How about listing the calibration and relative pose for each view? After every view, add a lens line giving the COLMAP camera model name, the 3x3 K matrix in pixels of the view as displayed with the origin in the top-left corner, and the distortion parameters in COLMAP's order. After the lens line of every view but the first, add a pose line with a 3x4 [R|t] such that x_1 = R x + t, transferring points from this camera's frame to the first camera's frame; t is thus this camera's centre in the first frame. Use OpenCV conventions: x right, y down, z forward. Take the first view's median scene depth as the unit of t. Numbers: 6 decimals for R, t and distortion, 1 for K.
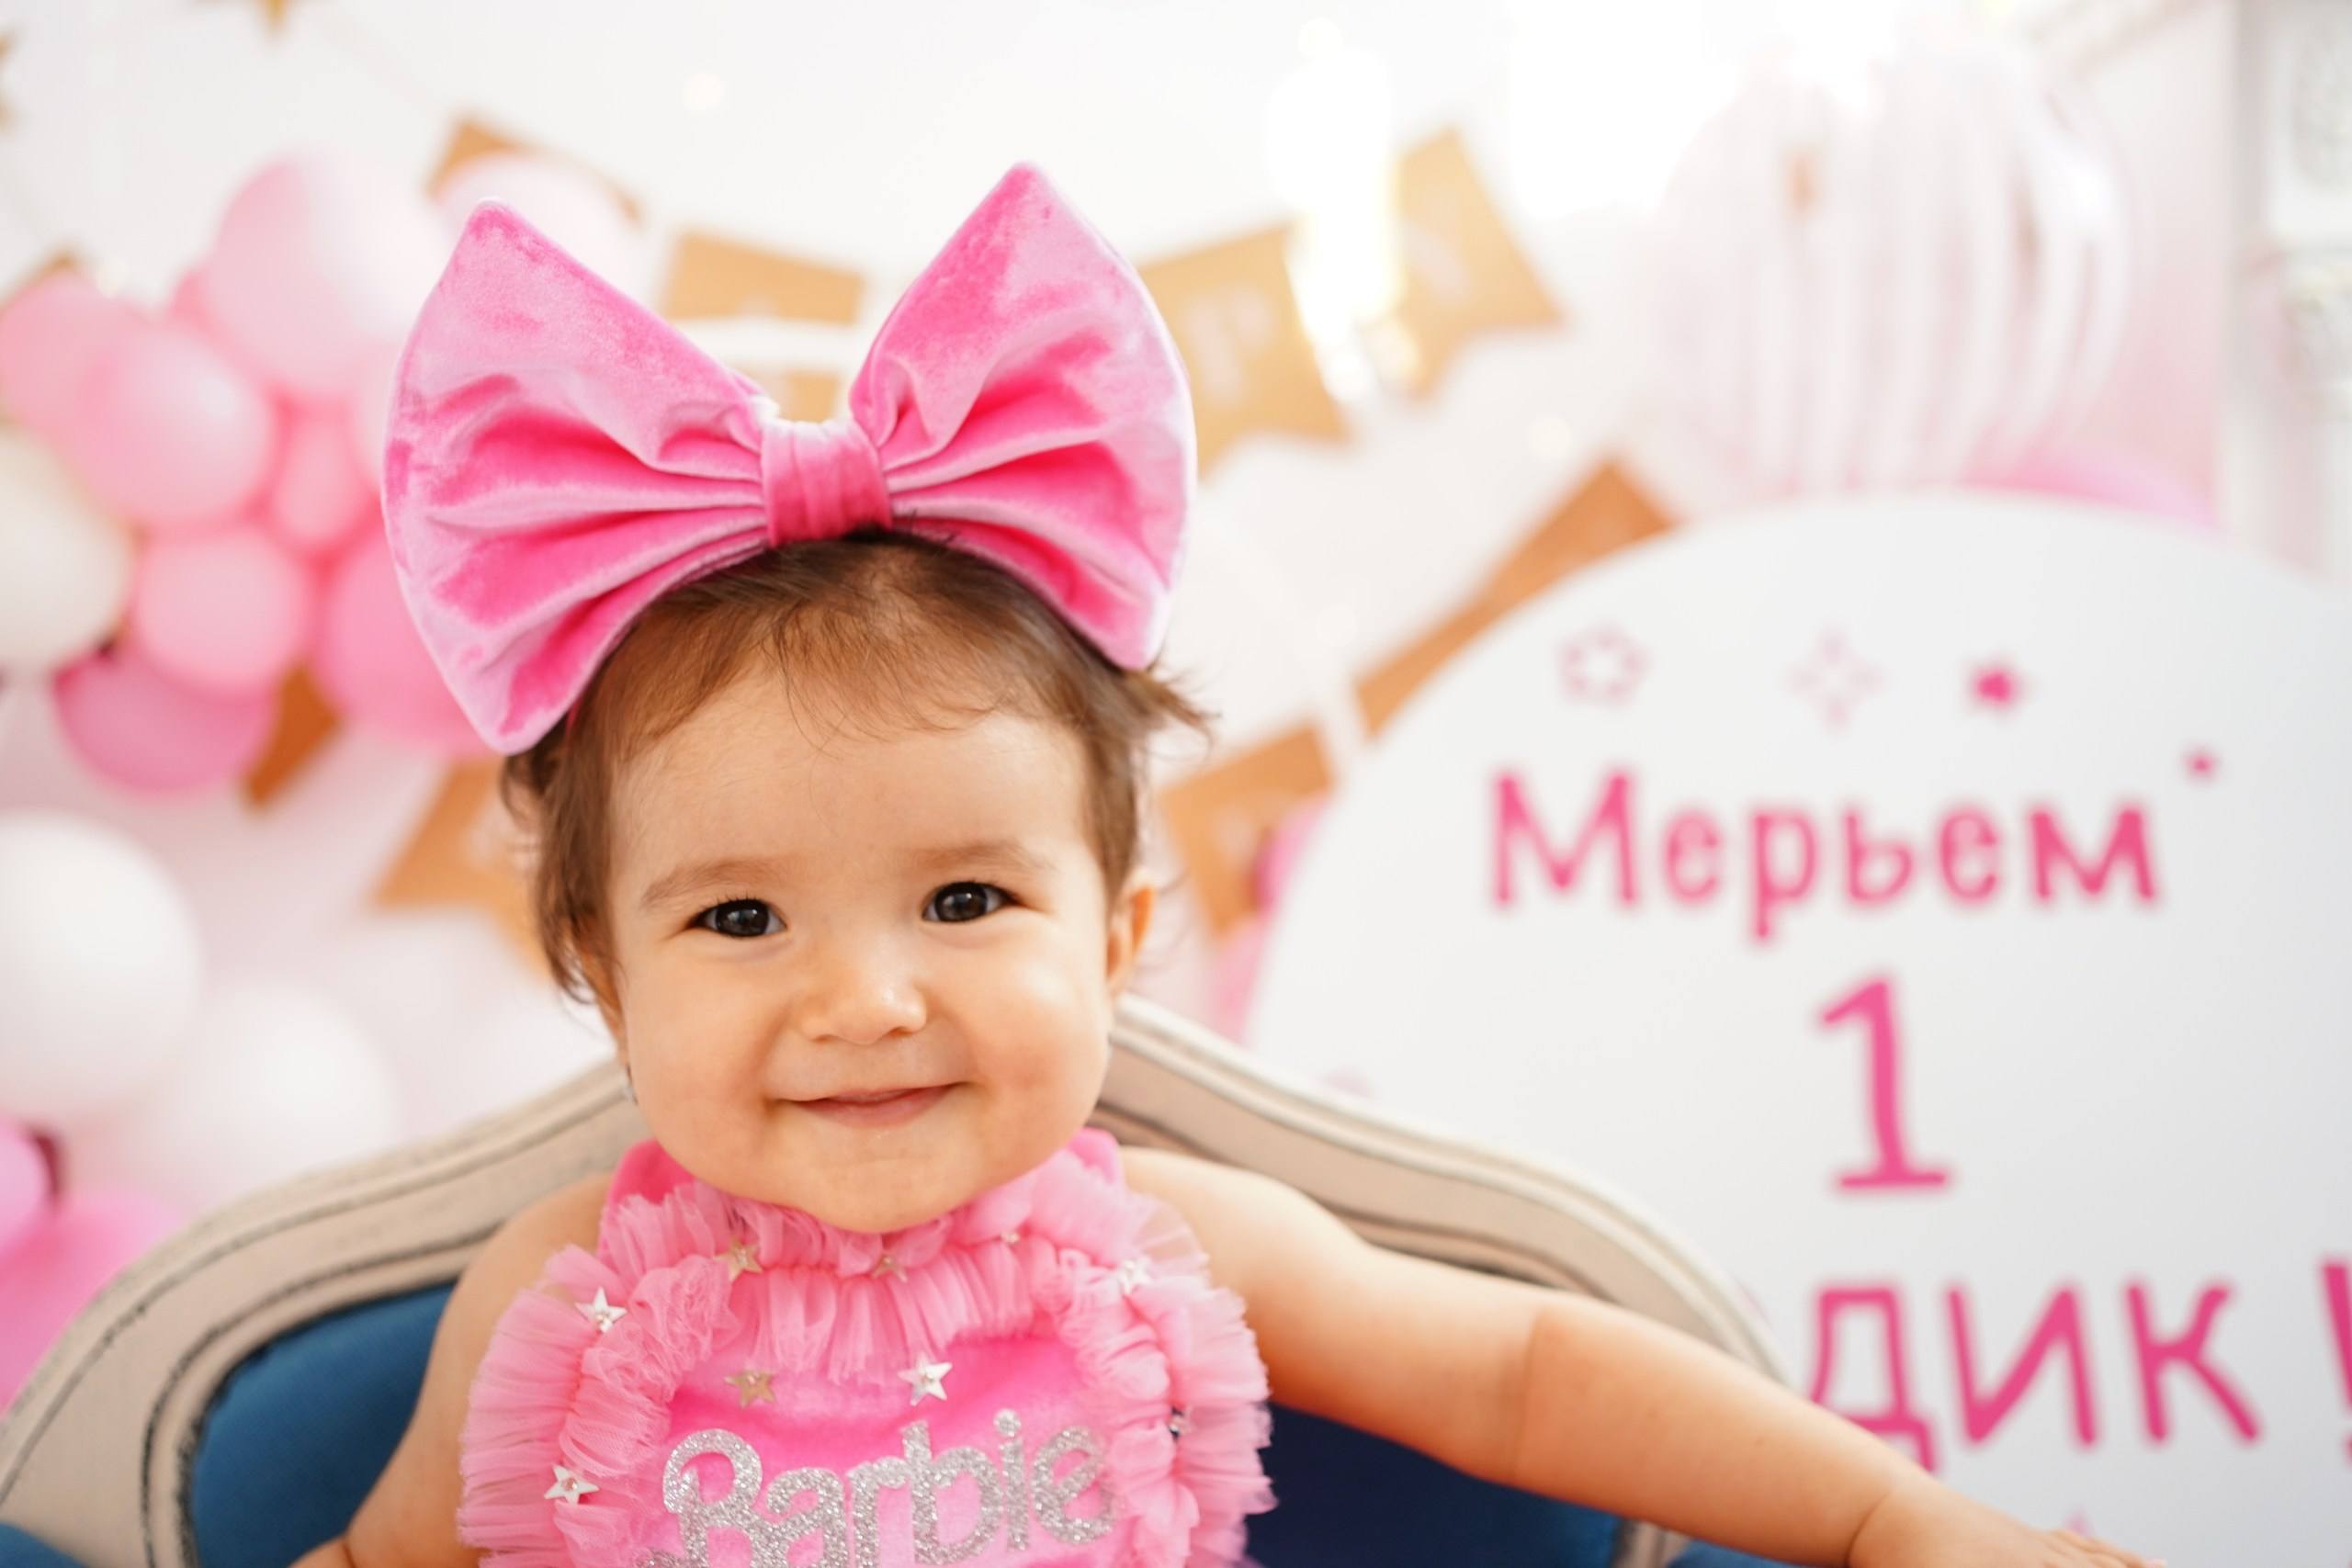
lens RADIAL K [[2359.4, 0, 1176.0], [0, 2359.4, 784.0], [0, 0, 1]] dist [-0.027787, 0.156202]
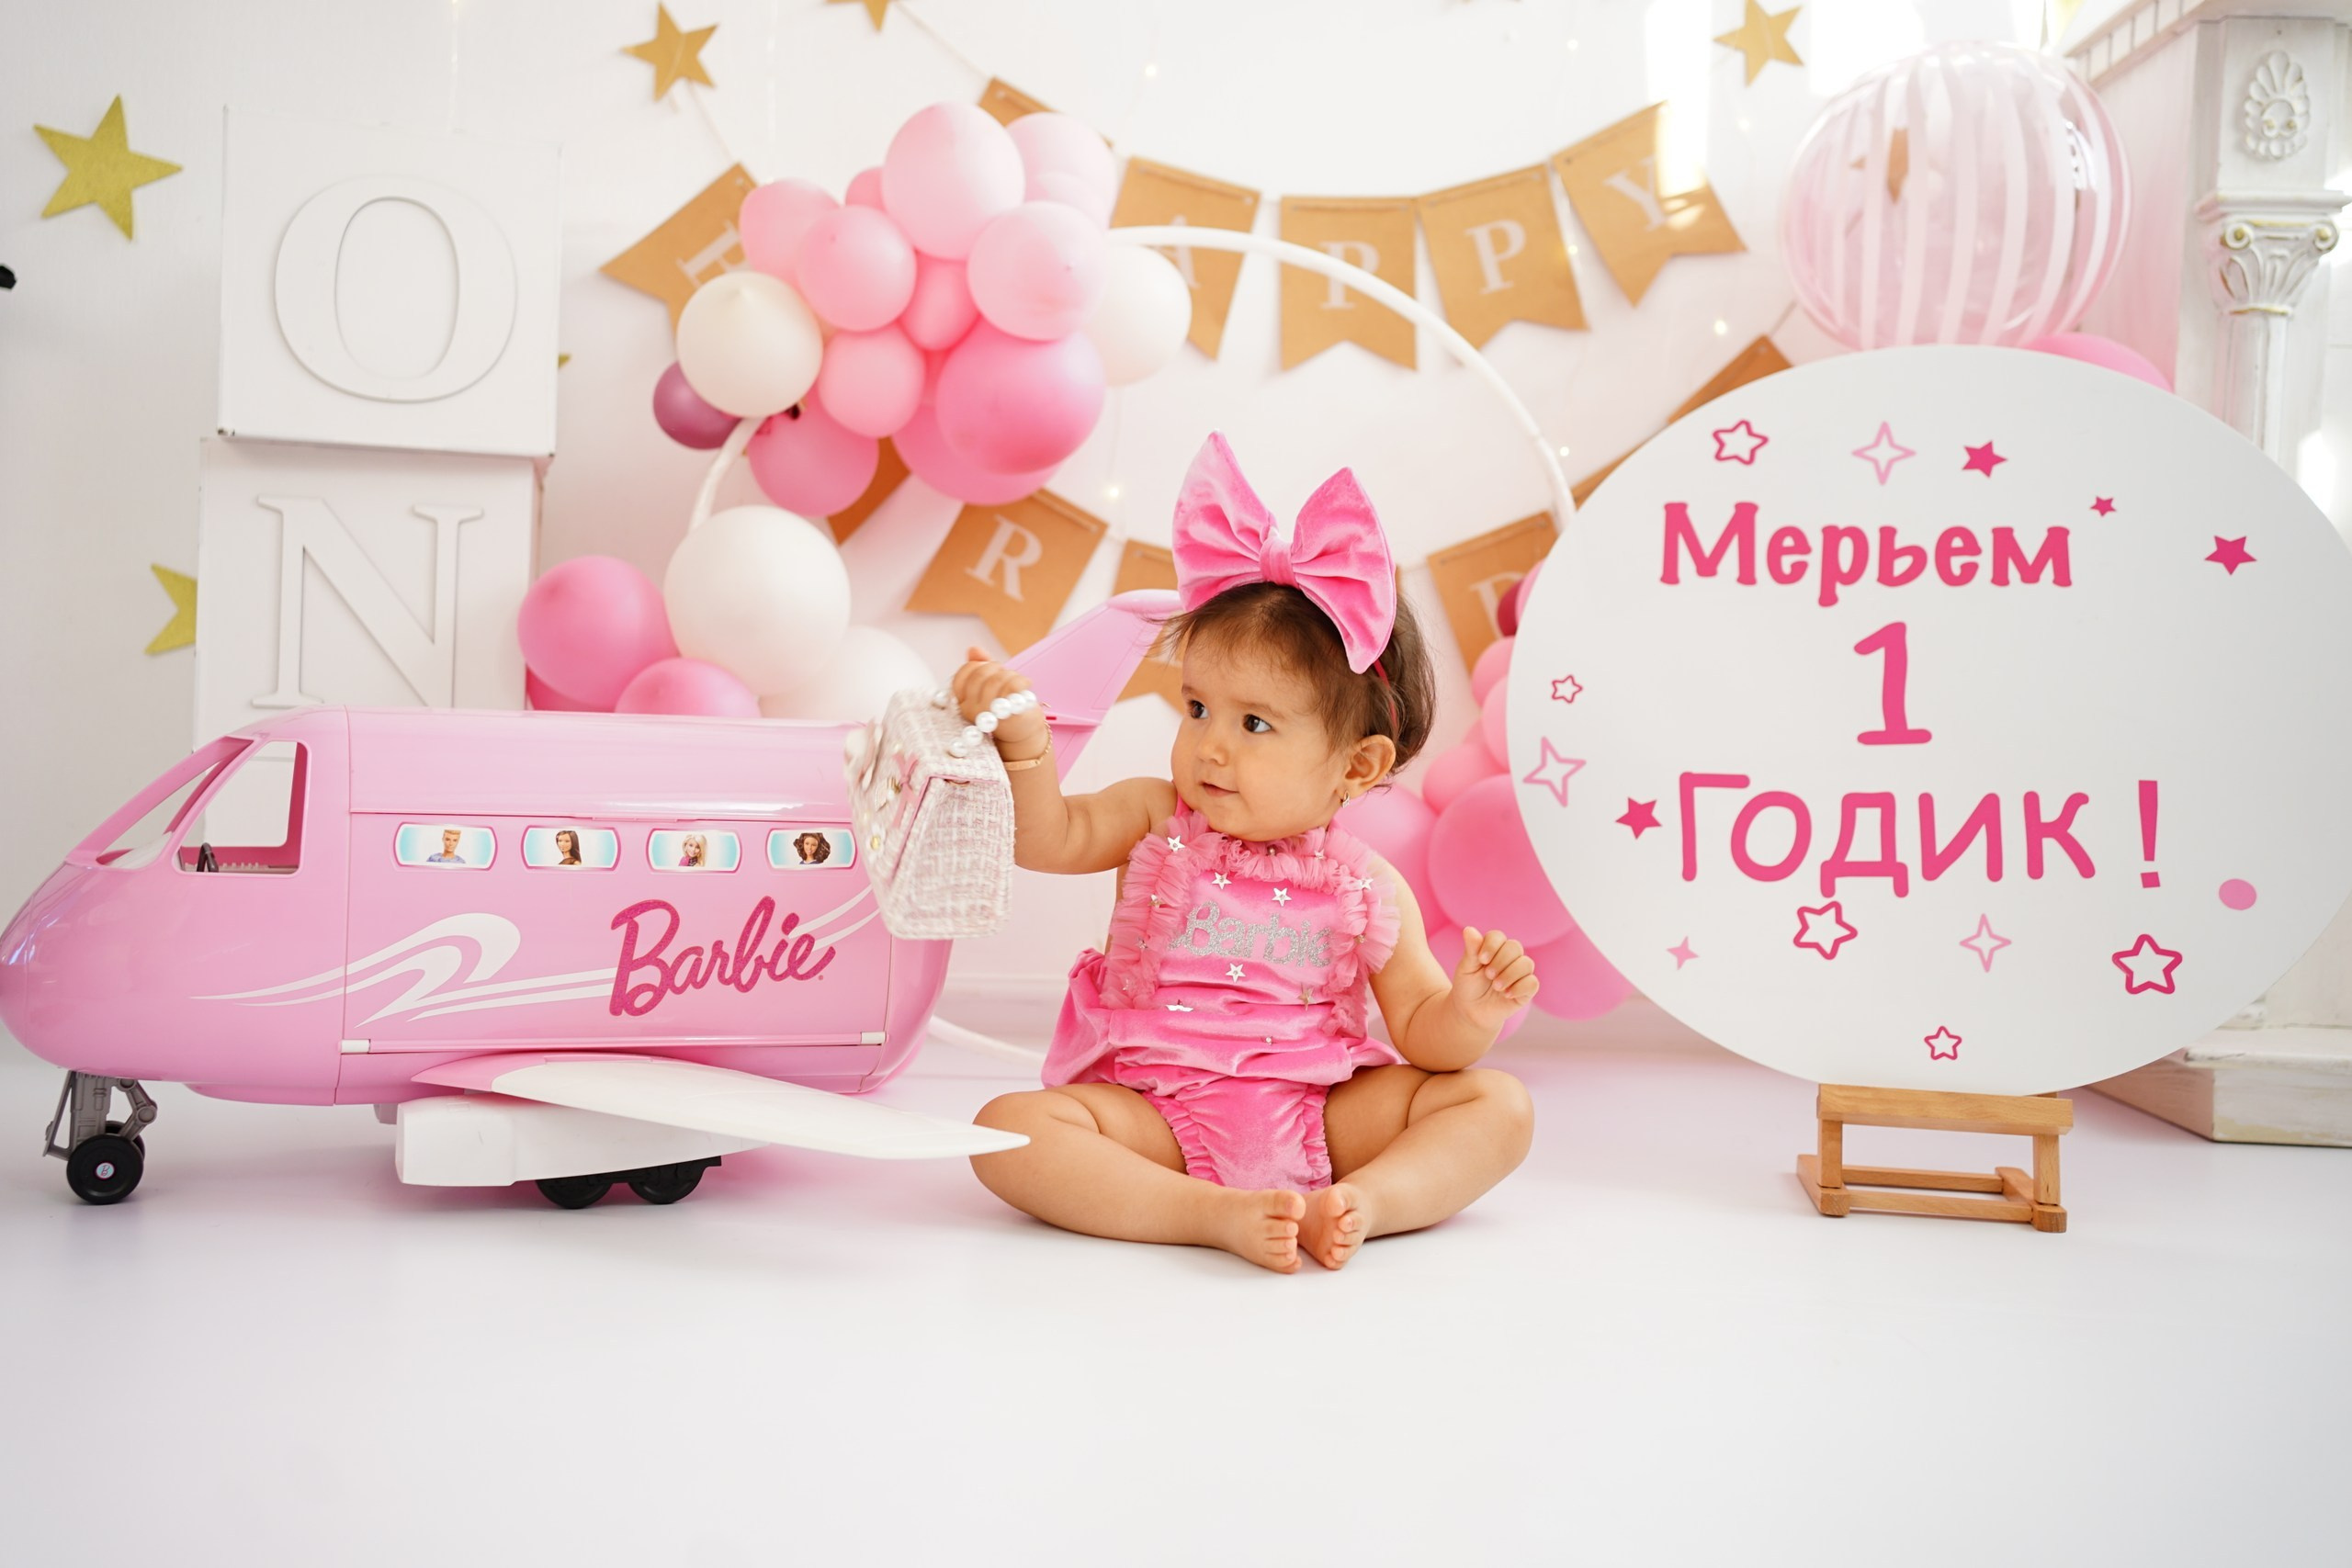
lens RADIAL K [[2359.4, 0, 1176.0], [0, 2359.4, 784.0], [0, 0, 1]] dist [-0.027787, 0.156202]
pose [[0.996121, 0.049802, -0.072543, -0.077173], [-0.049289, 0.998745, 0.008855, 0.195967], [0.072893, -0.005245, 0.997326, -0.662250]]
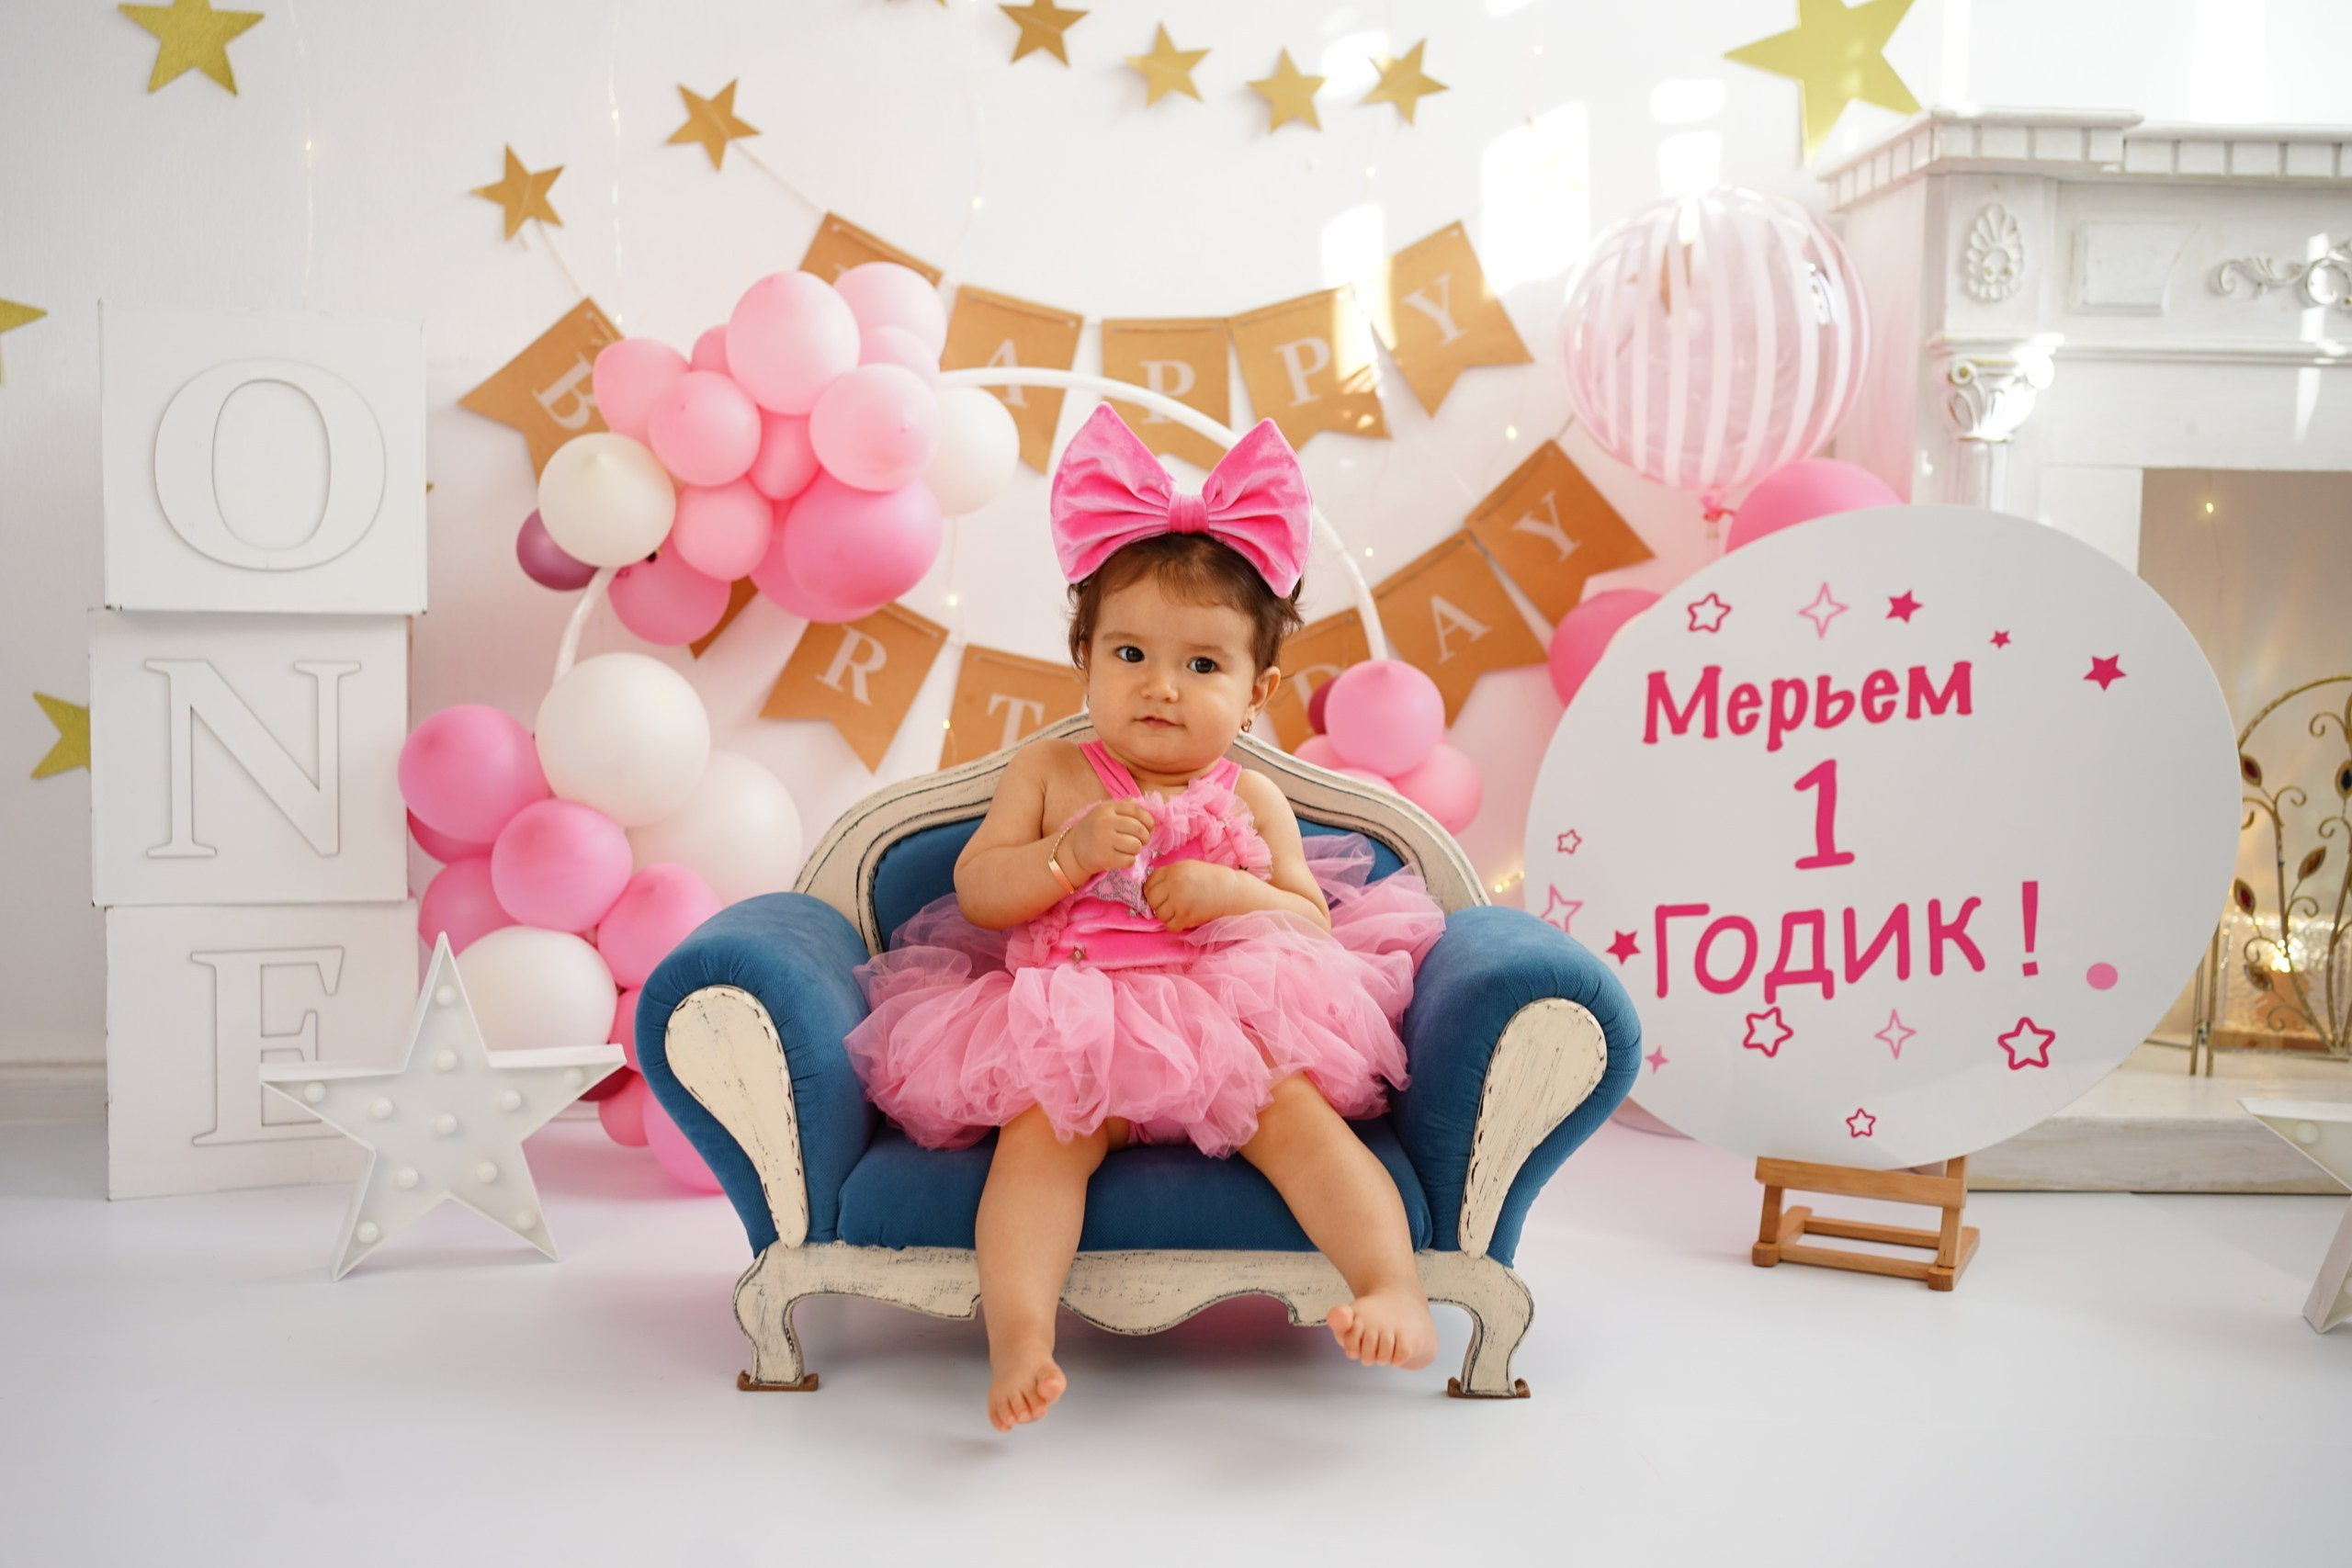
lens RADIAL K [[2359.4, 0, 1176.0], [0, 2359.4, 784.0], [0, 0, 1]] dist [-0.027787, 0.156202]
pose [[0.999570, 0.027445, -0.010288, -0.057098], [-0.026846, 0.998156, 0.054433, 0.007606], [0.011763, -0.054133, 0.998464, -0.822539]]
